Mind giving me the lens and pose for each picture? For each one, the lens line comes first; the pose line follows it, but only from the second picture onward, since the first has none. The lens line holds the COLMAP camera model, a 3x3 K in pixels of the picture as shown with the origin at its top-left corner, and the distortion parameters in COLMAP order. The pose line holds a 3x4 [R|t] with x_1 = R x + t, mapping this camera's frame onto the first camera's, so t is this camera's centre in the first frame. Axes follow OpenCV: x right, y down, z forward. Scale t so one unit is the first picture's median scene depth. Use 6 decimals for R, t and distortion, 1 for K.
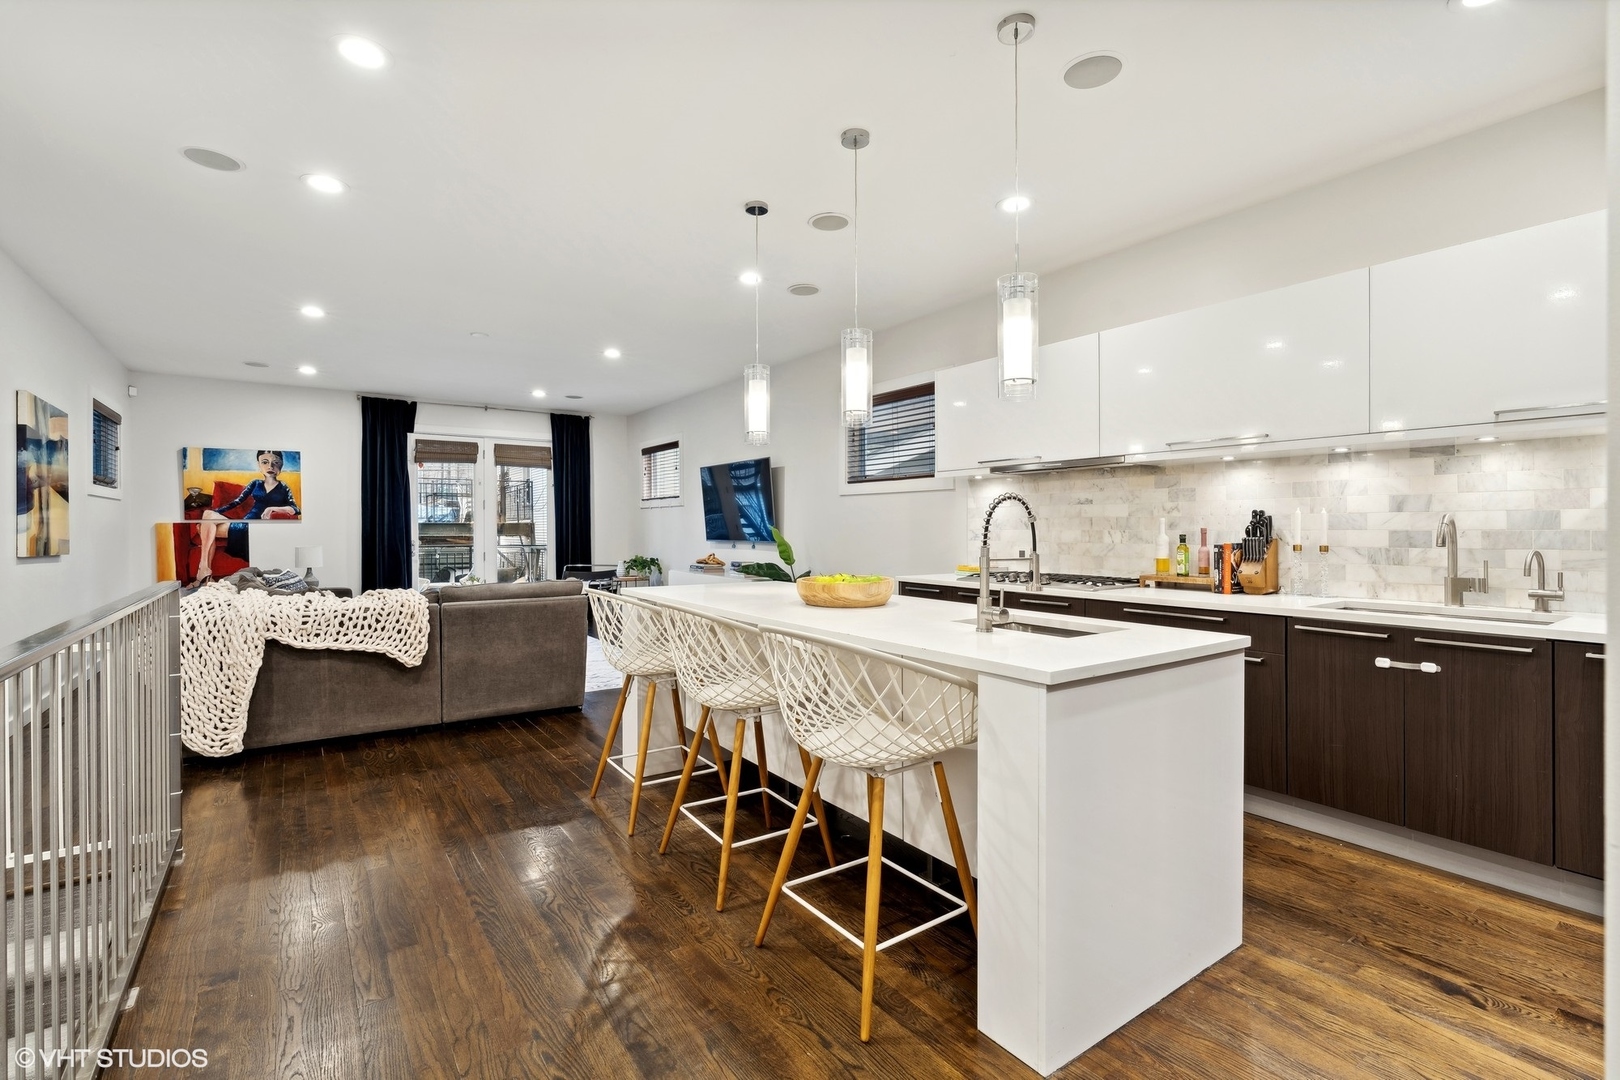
lens RADIAL K [[733.2, 0, 789.6], [0, 733.2, 530.1], [0, 0, 1]] dist [0.000388, 0.002883]
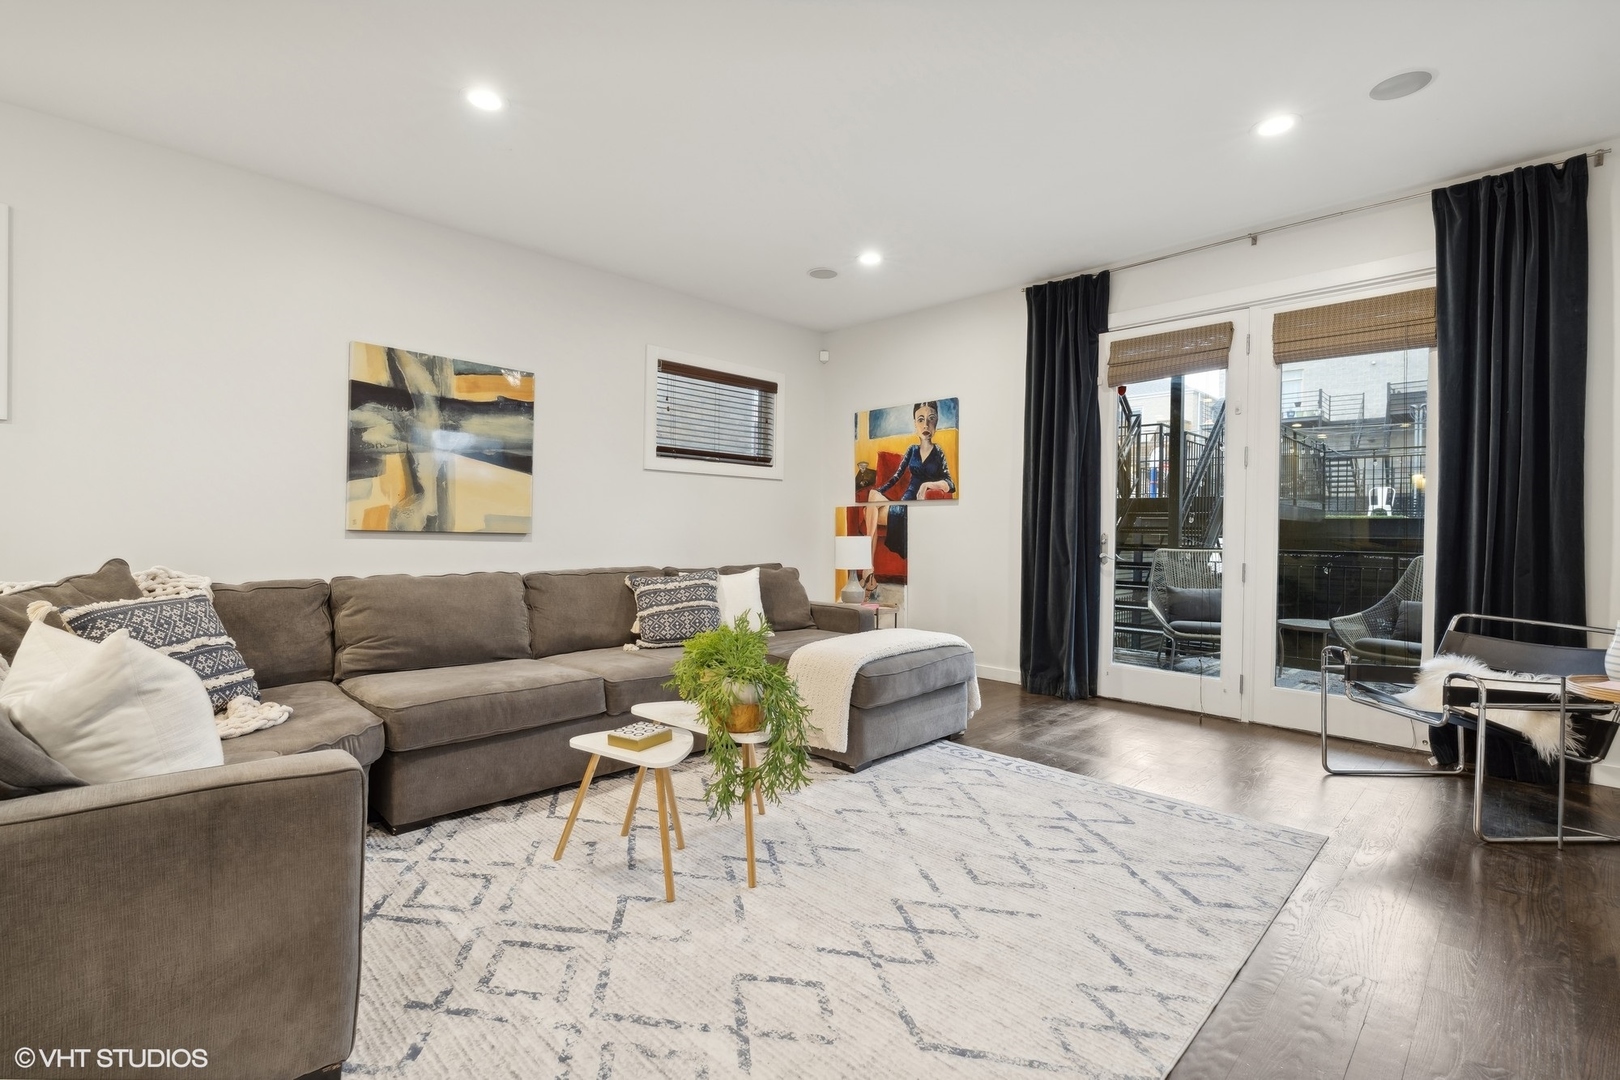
lens RADIAL K [[733.2, 0, 824.0], [0, 733.2, 543.0], [0, 0, 1]] dist [0.000388, 0.002883]
pose [[0.196380, 0.020922, -0.980305, -0.055958], [-0.015669, 0.999712, 0.018197, 0.028706], [0.980403, 0.011787, 0.196652, 1.376386]]
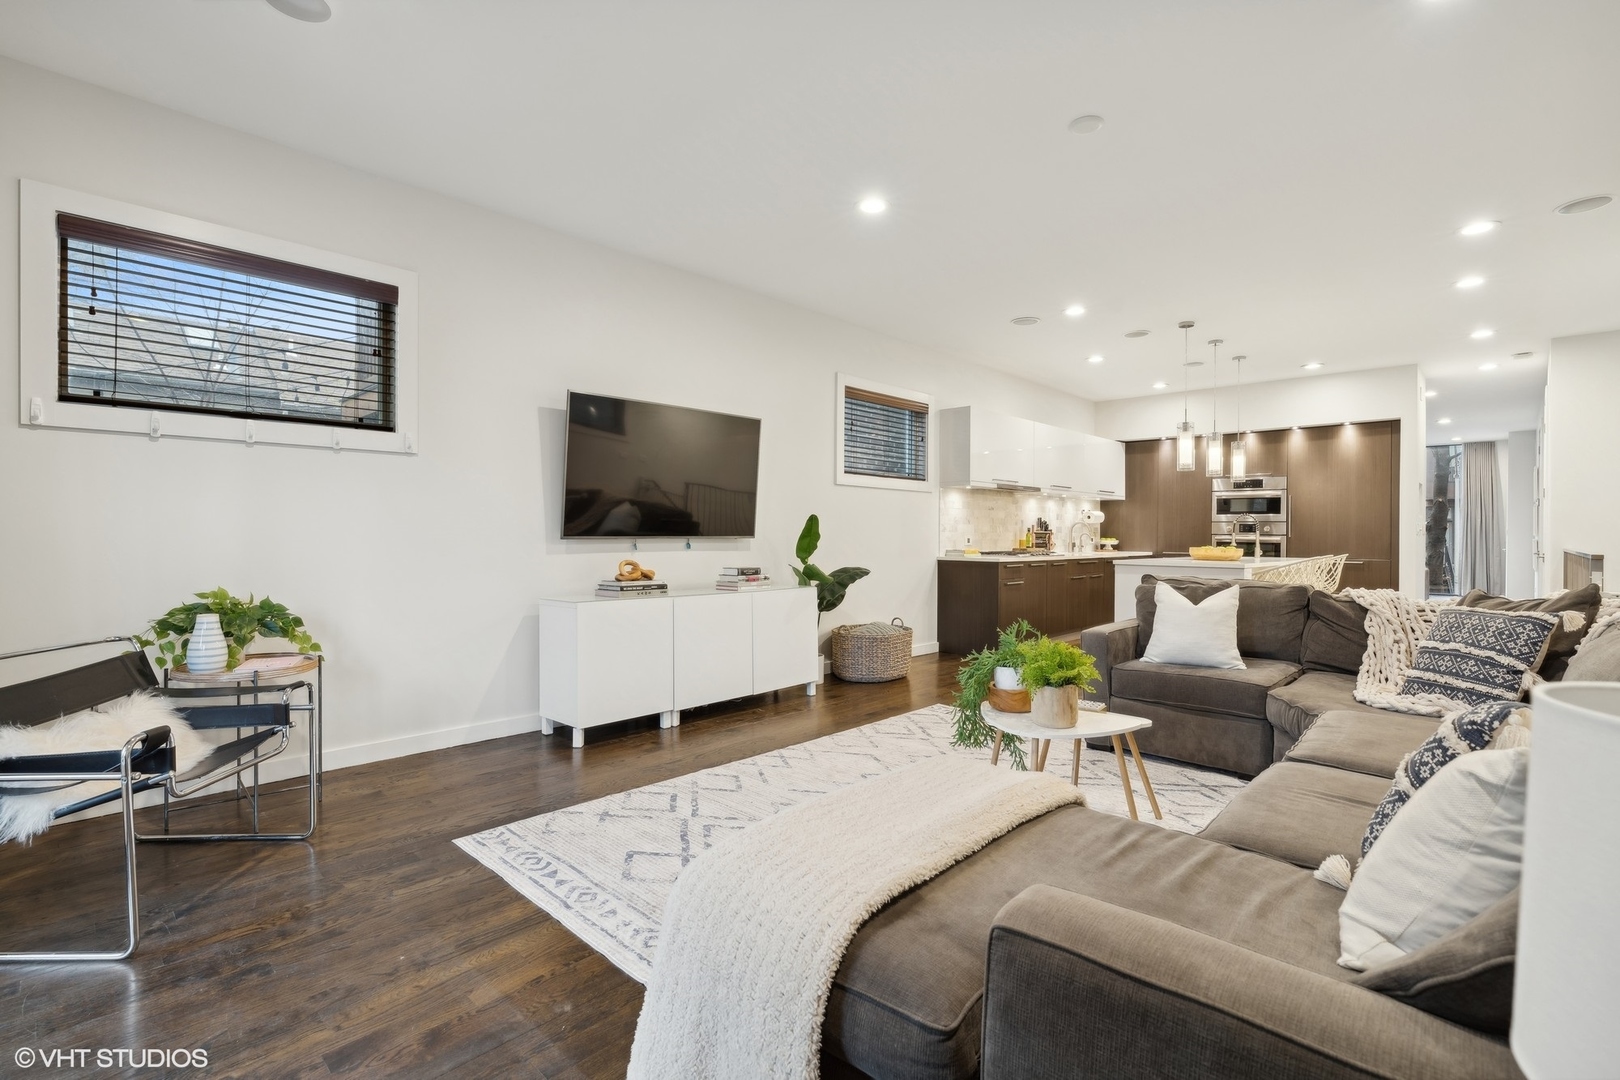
lens RADIAL K [[733.2, 0, 830.6], [0, 733.2, 533.3], [0, 0, 1]] dist [0.000388, 0.002883]
pose [[-0.221108, -0.000506, 0.975249, -1.167582], [-0.002244, 0.999997, 0.000010, 0.019194], [-0.975247, -0.002186, -0.221109, 1.717180]]
